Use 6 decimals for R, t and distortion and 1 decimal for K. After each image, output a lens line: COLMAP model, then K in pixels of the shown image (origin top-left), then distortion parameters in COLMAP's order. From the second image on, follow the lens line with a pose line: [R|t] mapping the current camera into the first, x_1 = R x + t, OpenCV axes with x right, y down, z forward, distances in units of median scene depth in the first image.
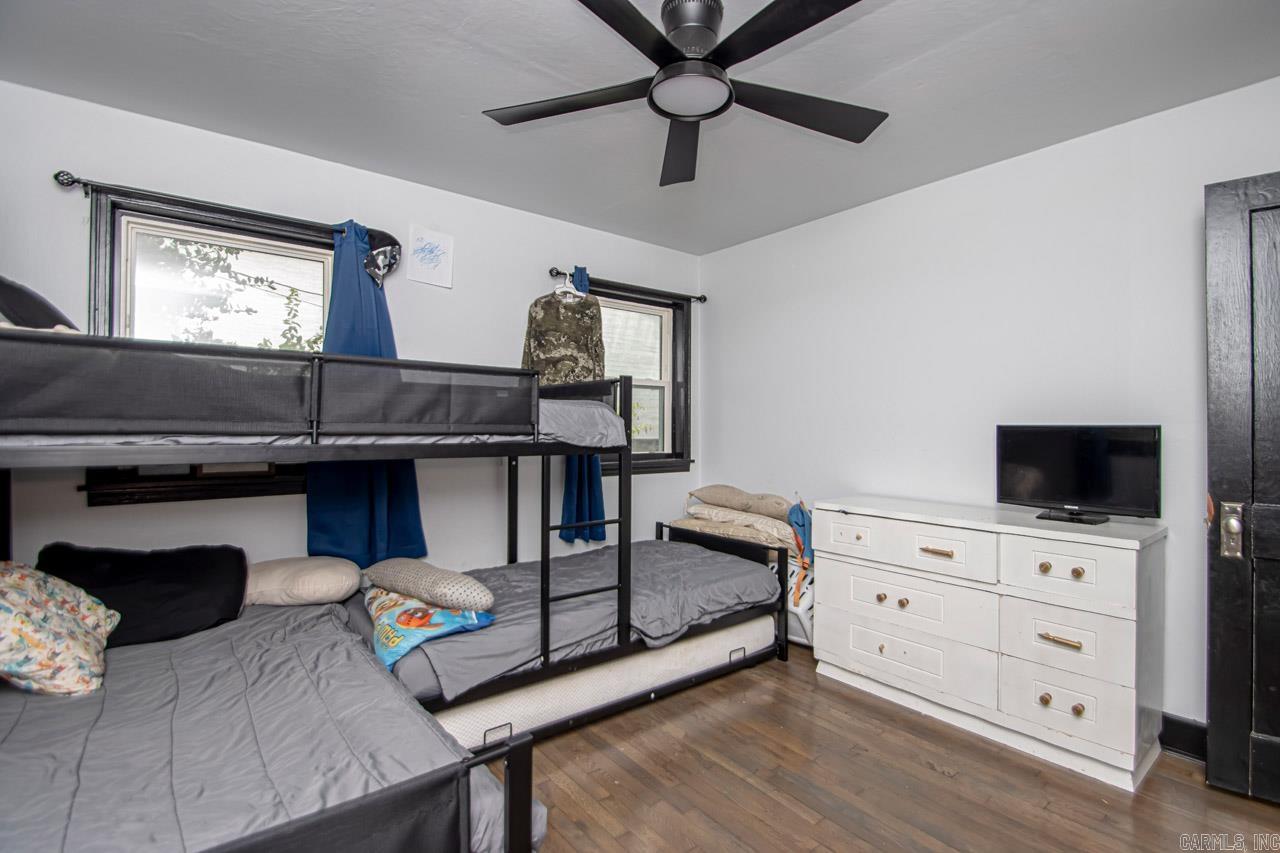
lens RADIAL K [[583.9, 0, 658.4], [0, 583.9, 422.9], [0, 0, 1]] dist [0.024282, -0.017011]
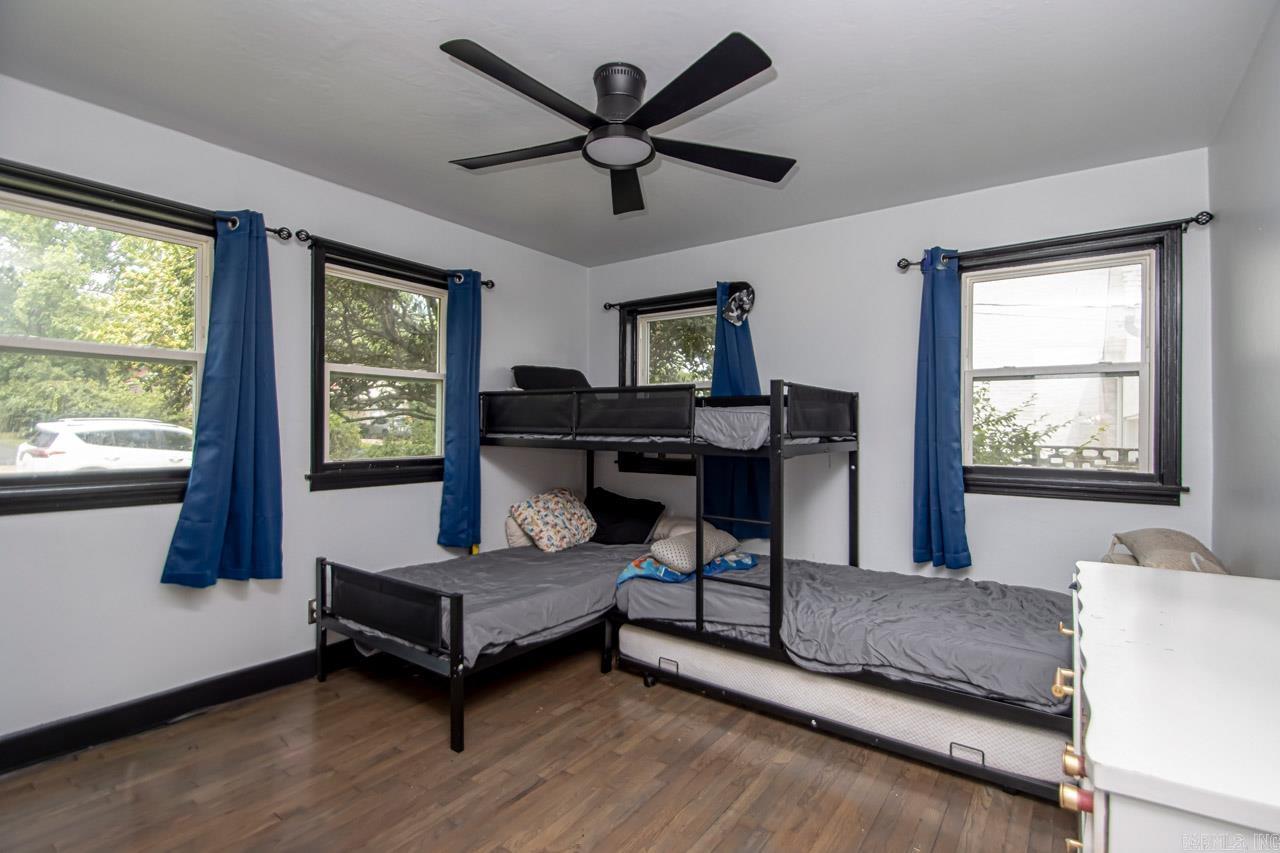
lens RADIAL K [[583.9, 0, 658.4], [0, 583.9, 422.9], [0, 0, 1]] dist [0.024282, -0.017011]
pose [[0.291251, -0.012564, -0.956564, 0.893067], [0.001461, 0.999918, -0.012688, 0.005995], [0.956645, 0.002298, 0.291246, 0.549104]]
